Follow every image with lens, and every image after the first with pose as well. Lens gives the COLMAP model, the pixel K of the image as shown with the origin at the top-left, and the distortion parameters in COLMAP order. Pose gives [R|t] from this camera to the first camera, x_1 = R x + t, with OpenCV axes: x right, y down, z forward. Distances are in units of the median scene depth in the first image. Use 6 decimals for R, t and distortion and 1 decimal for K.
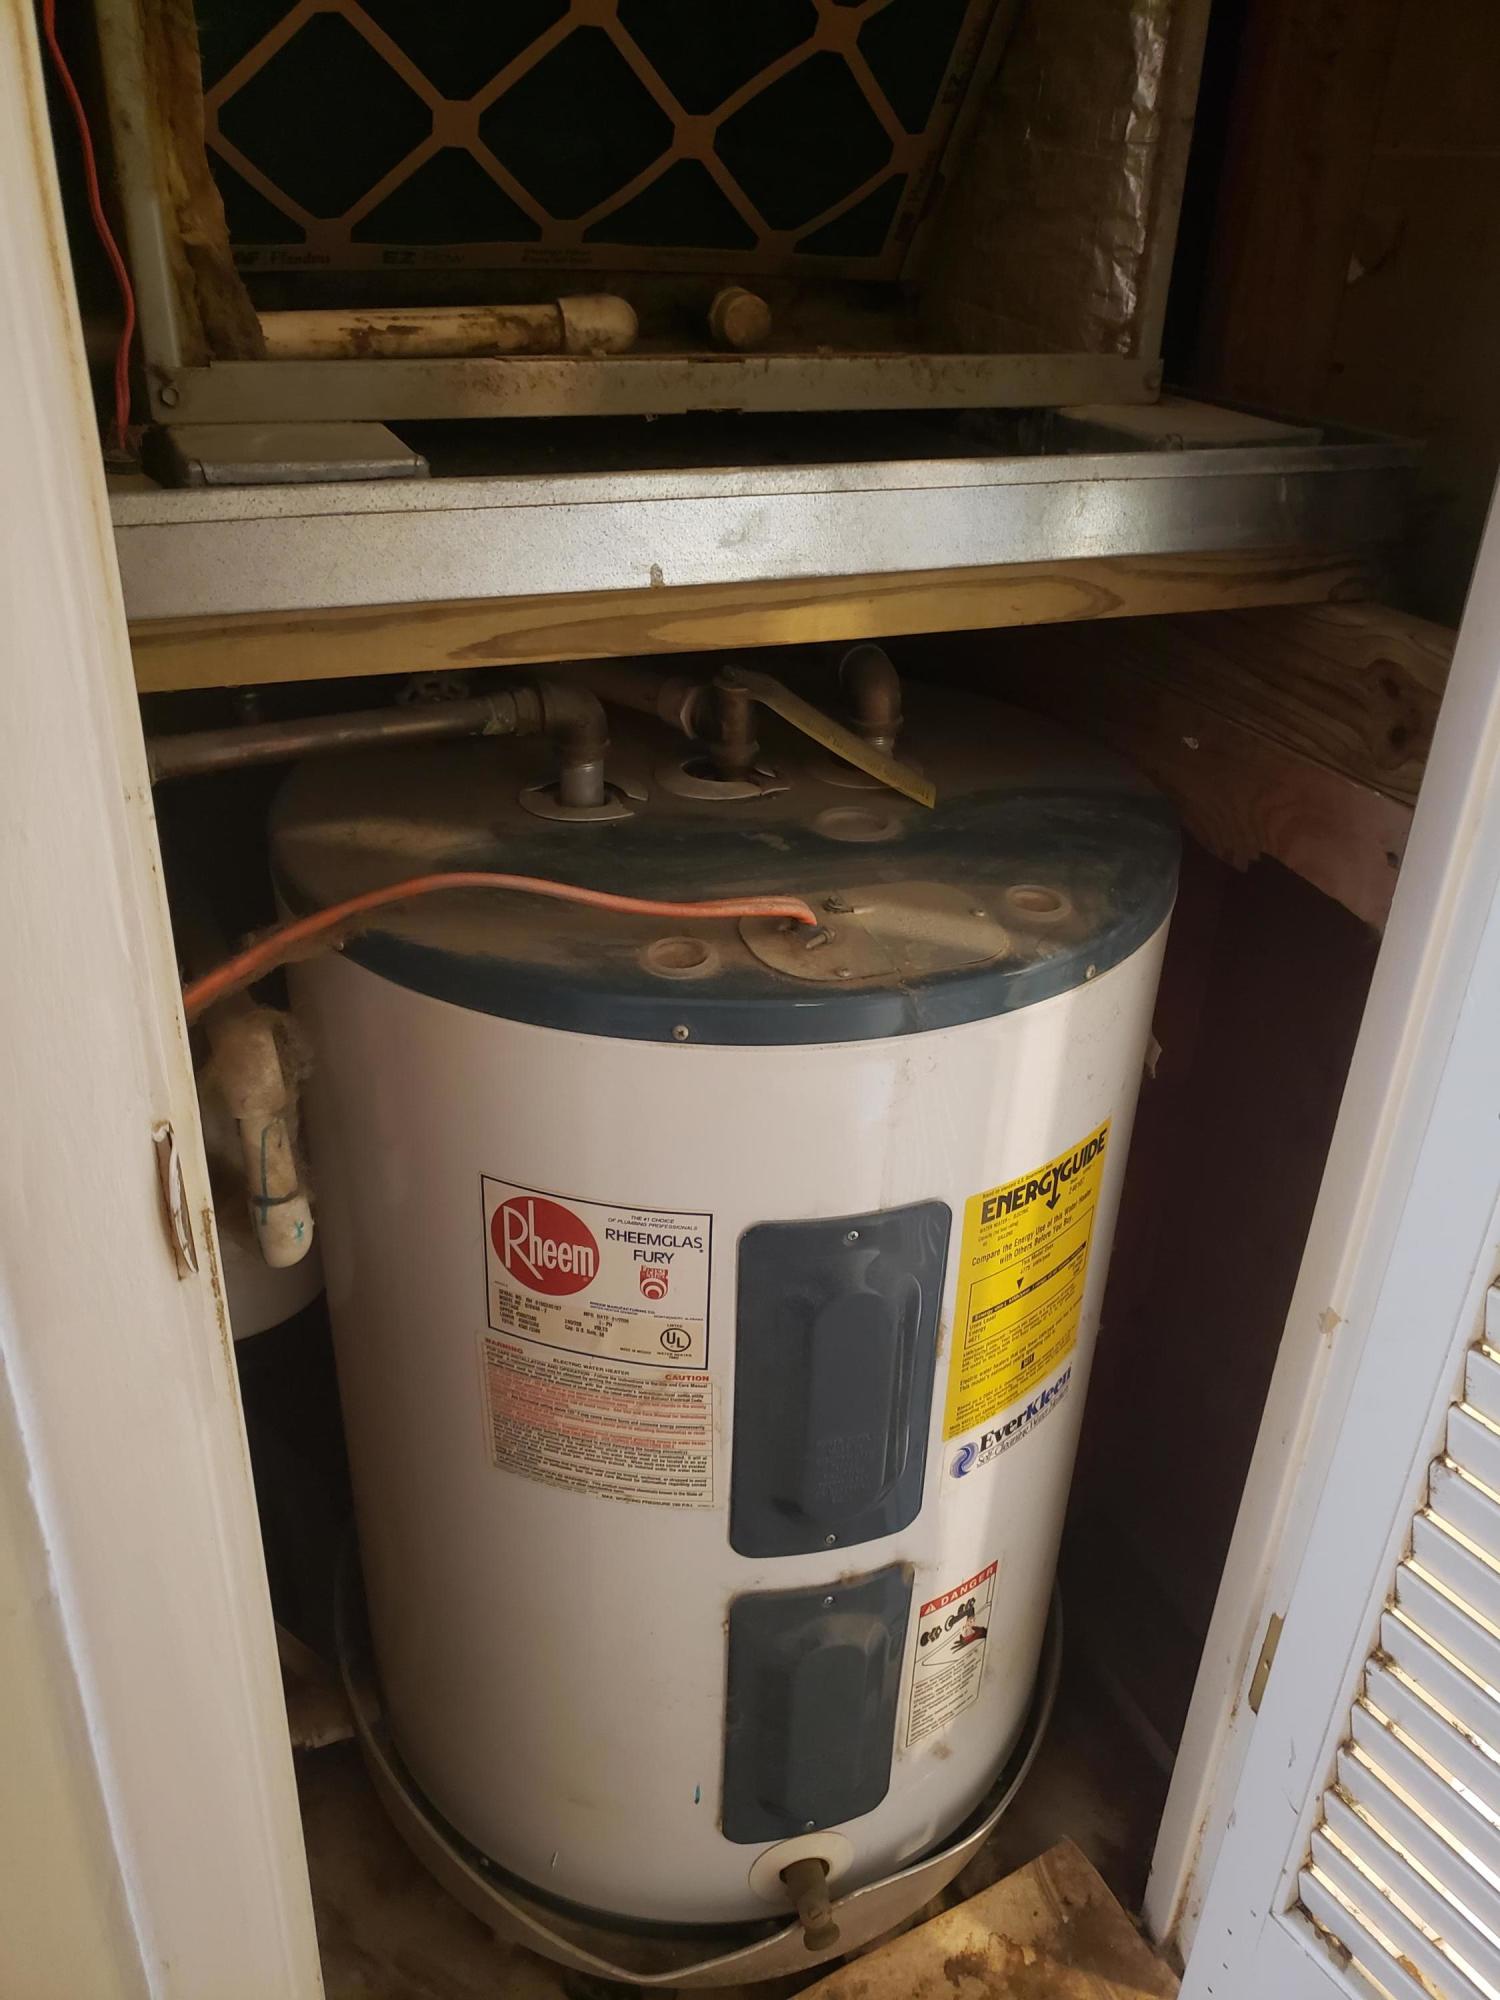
lens RADIAL K [[1534.7, 0, 751.1], [0, 1534.7, 918.5], [0, 0, 1]] dist [0.004695, 0.009212]
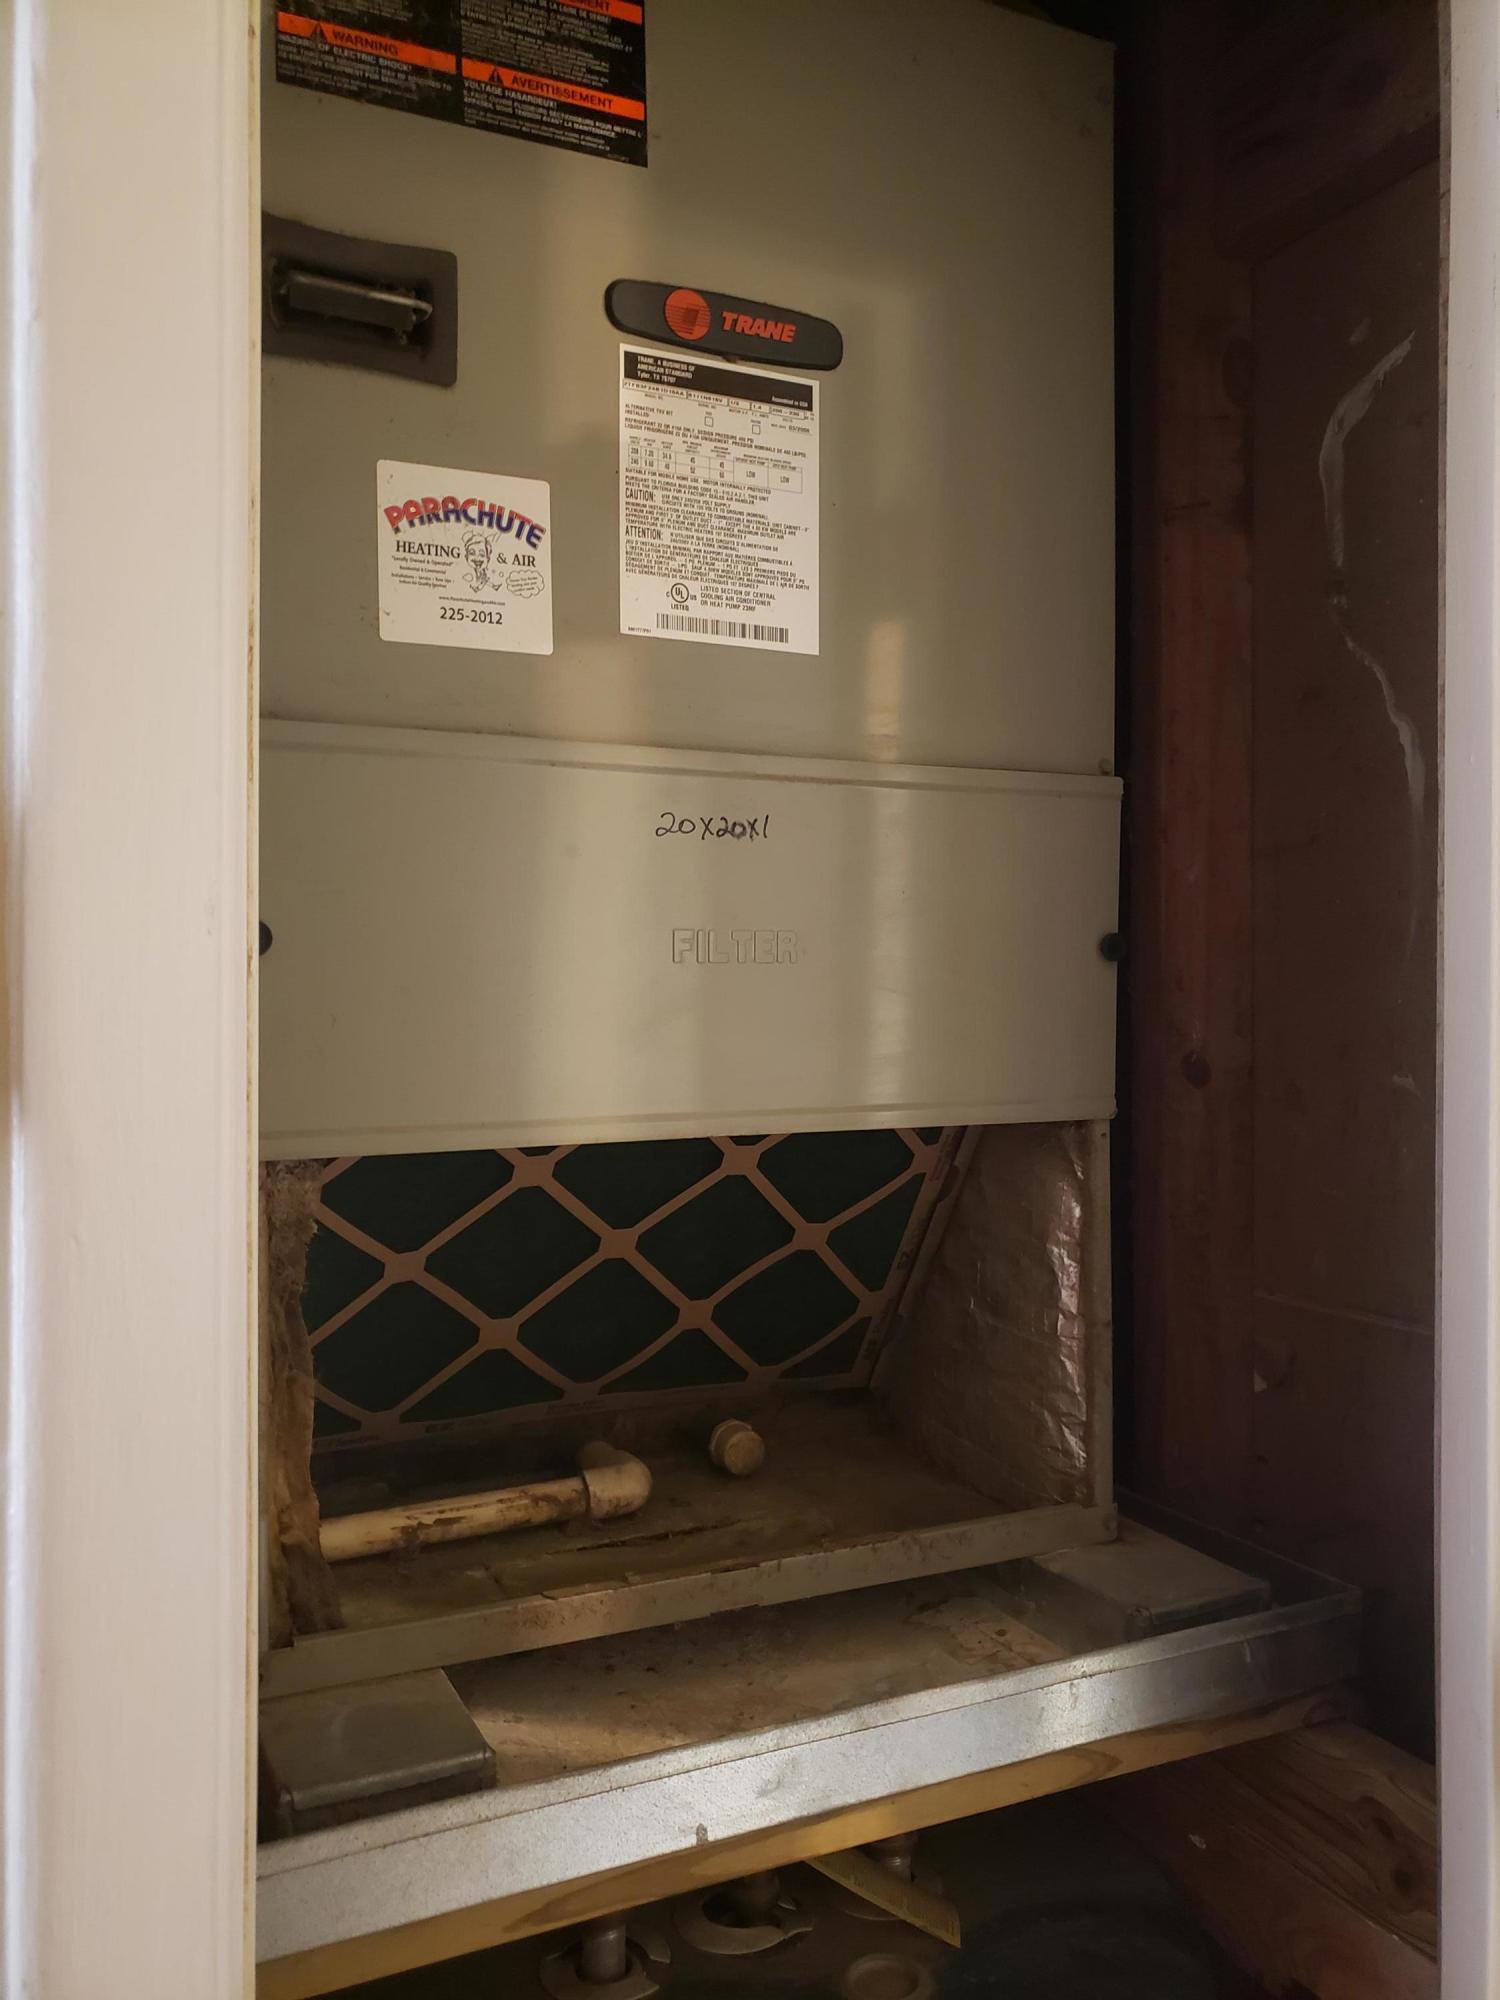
lens RADIAL K [[1534.7, 0, 751.1], [0, 1534.7, 918.5], [0, 0, 1]] dist [0.004695, 0.009212]
pose [[0.997366, -0.042258, 0.058951, -0.053966], [0.064153, 0.893167, -0.445126, -0.267243], [-0.033844, 0.447735, 0.893525, -0.214618]]
